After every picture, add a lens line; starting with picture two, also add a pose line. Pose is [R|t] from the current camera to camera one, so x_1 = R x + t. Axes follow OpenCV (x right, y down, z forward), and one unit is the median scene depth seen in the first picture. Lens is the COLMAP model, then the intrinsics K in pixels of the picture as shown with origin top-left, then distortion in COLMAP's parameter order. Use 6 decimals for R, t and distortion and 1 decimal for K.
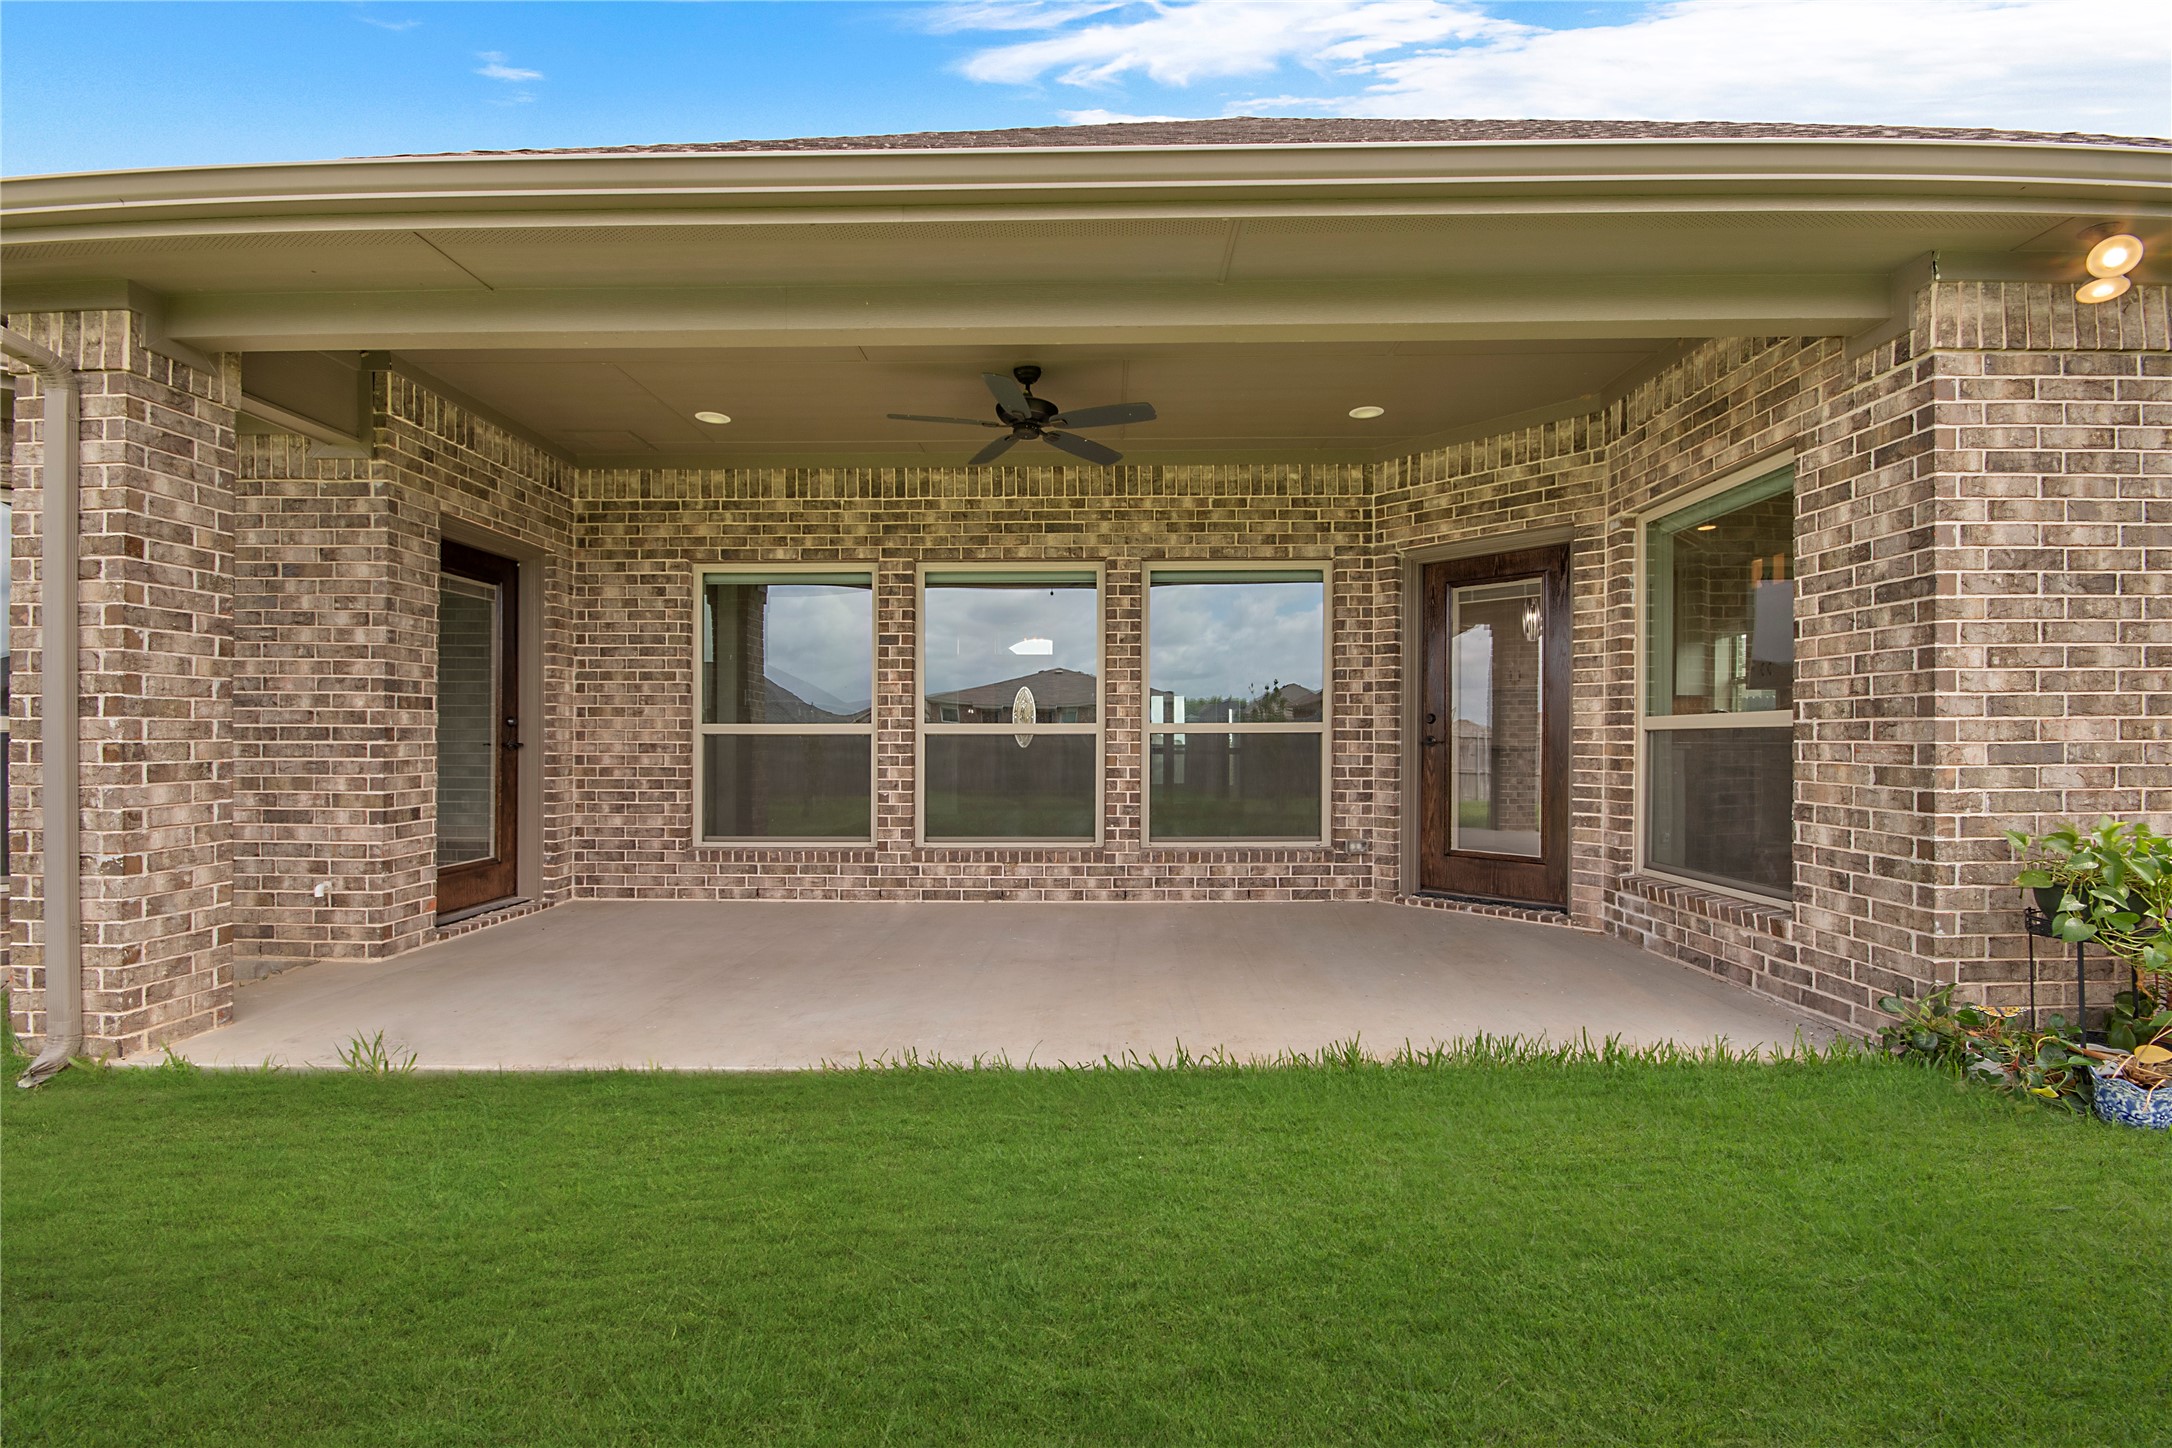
lens RADIAL K [[960.6, 0, 1086.6], [0, 960.6, 735.5], [0, 0, 1]] dist [-0.001132, 0.000254]
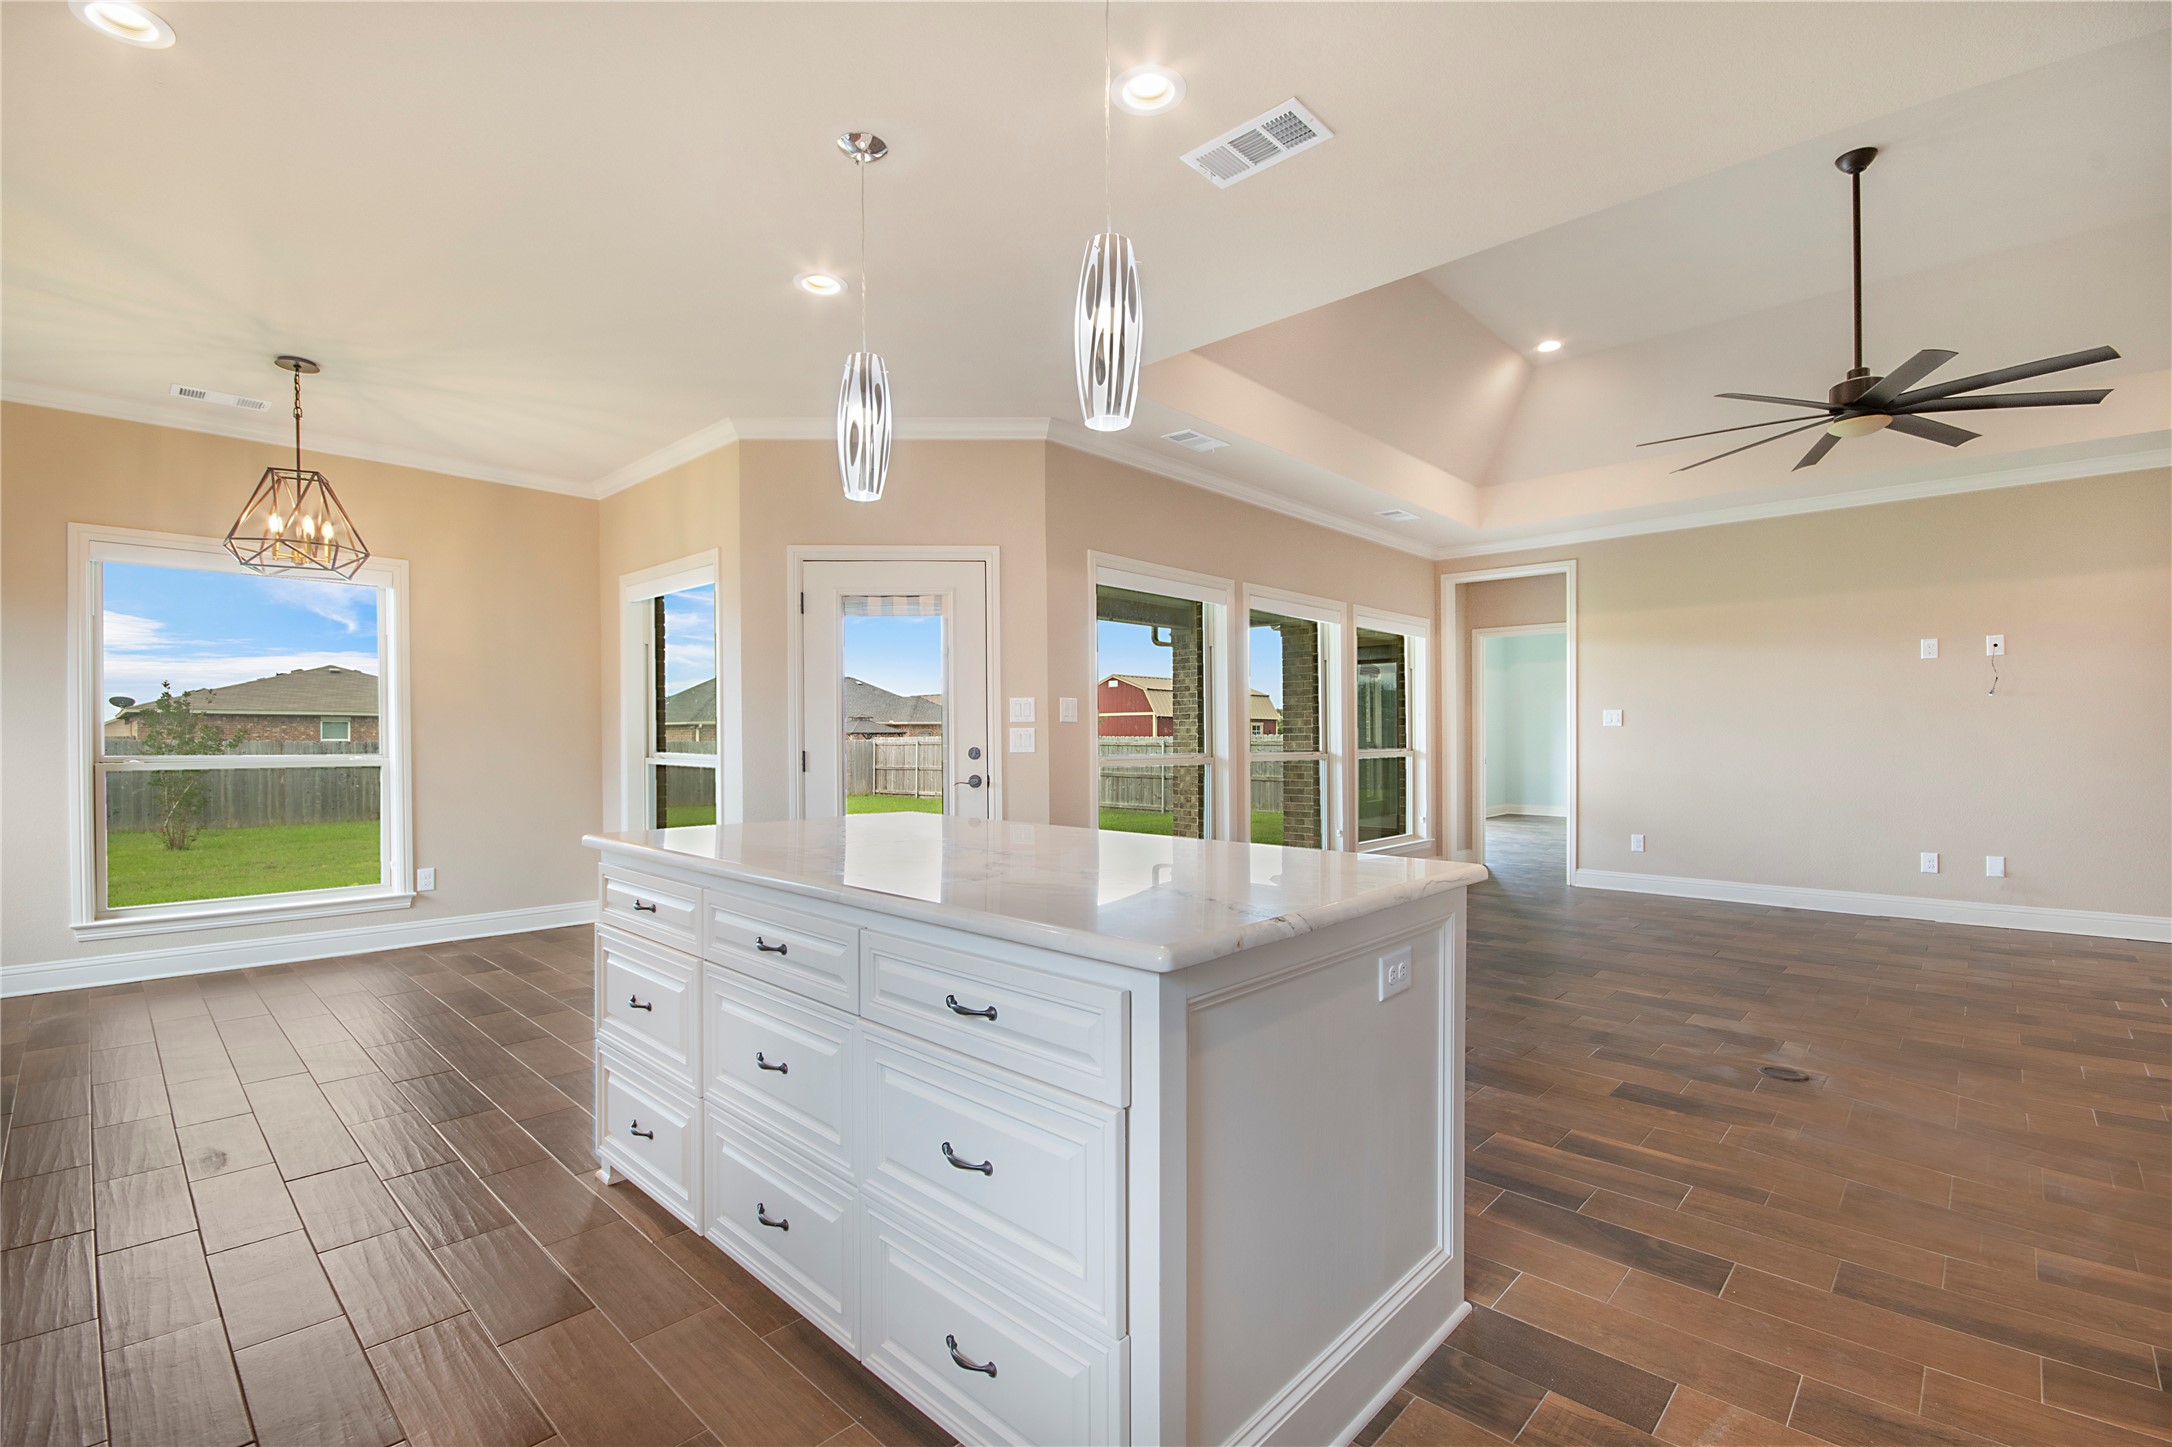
lens RADIAL K [[960.6, 0, 1086.6], [0, 960.6, 735.0], [0, 0, 1]] dist [-0.001132, 0.000254]
pose [[-0.672449, 0.001208, -0.740143, 1.141968], [0.004308, 0.999988, -0.002281, -0.037637], [0.740131, -0.004723, -0.672446, 2.049993]]
